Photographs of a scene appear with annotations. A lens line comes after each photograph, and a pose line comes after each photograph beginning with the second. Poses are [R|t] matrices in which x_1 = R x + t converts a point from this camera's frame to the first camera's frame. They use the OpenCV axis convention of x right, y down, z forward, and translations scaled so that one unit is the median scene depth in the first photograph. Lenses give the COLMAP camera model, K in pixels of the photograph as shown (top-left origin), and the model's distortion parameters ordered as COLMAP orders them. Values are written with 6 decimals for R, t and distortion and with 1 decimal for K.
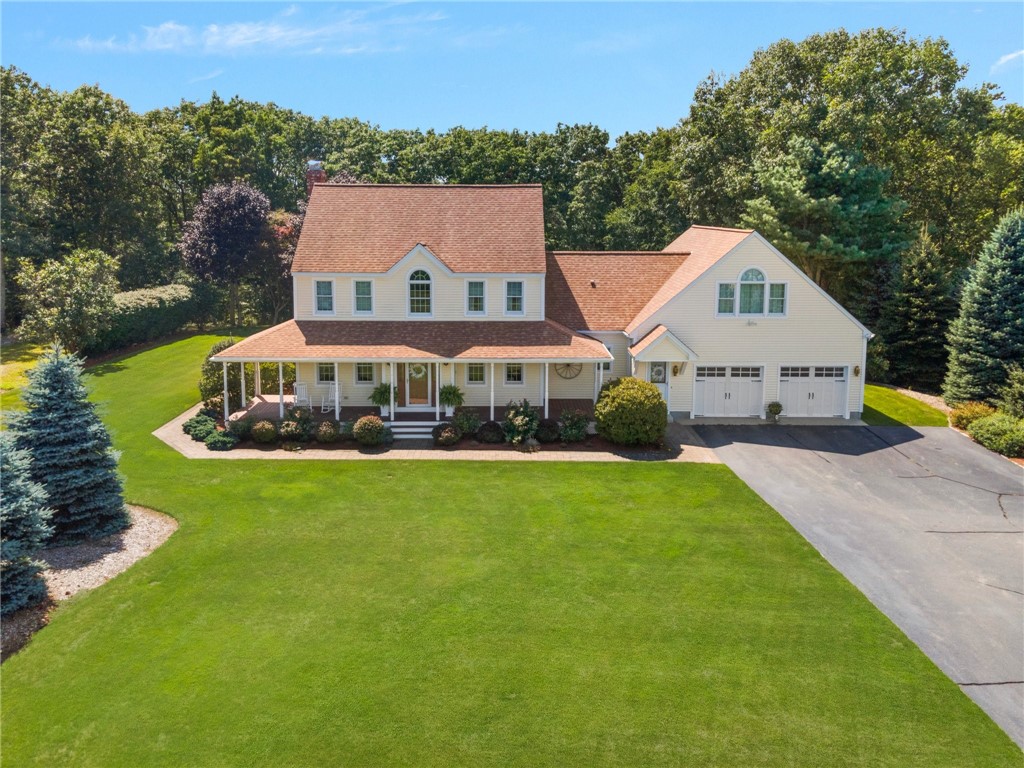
lens RADIAL K [[742.8, 0, 515.5], [0, 742.8, 285.6], [0, 0, 1]] dist [-0.002775, 0.000248]
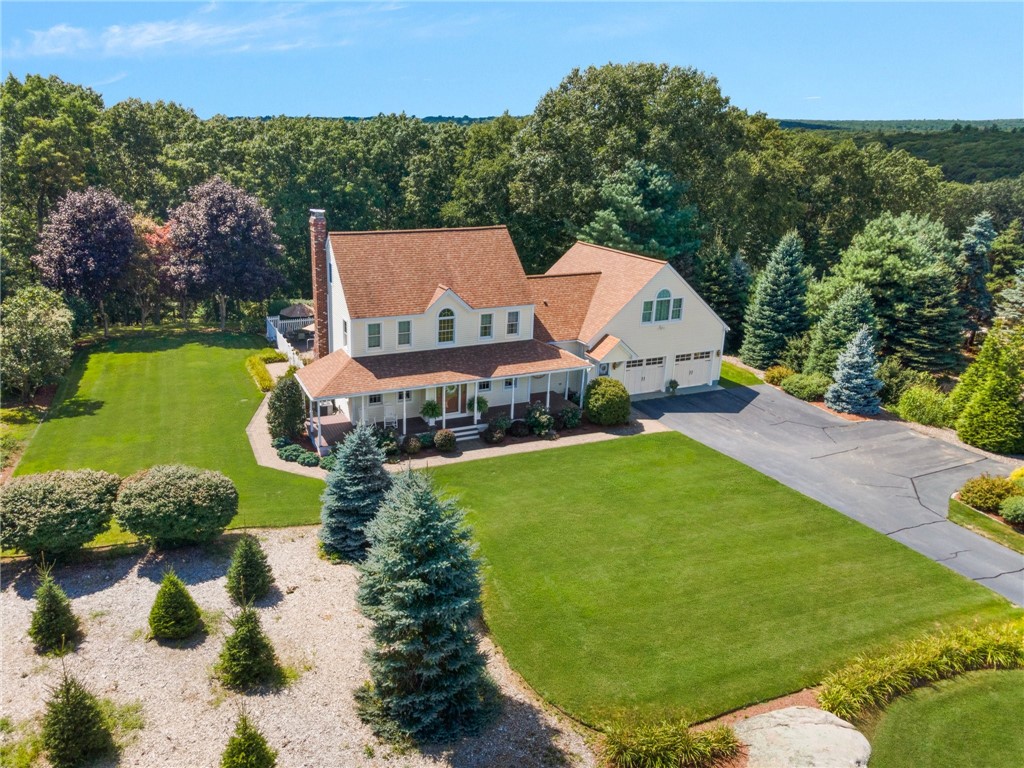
lens RADIAL K [[721.2, 0, 512.0], [0, 721.2, 384.0], [0, 0, 1]] dist [0.002518, 0.004471]
pose [[0.919305, -0.107436, 0.378598, -0.451144], [0.024829, 0.975933, 0.216654, -0.141412], [-0.392762, -0.189771, 0.899847, -0.137765]]
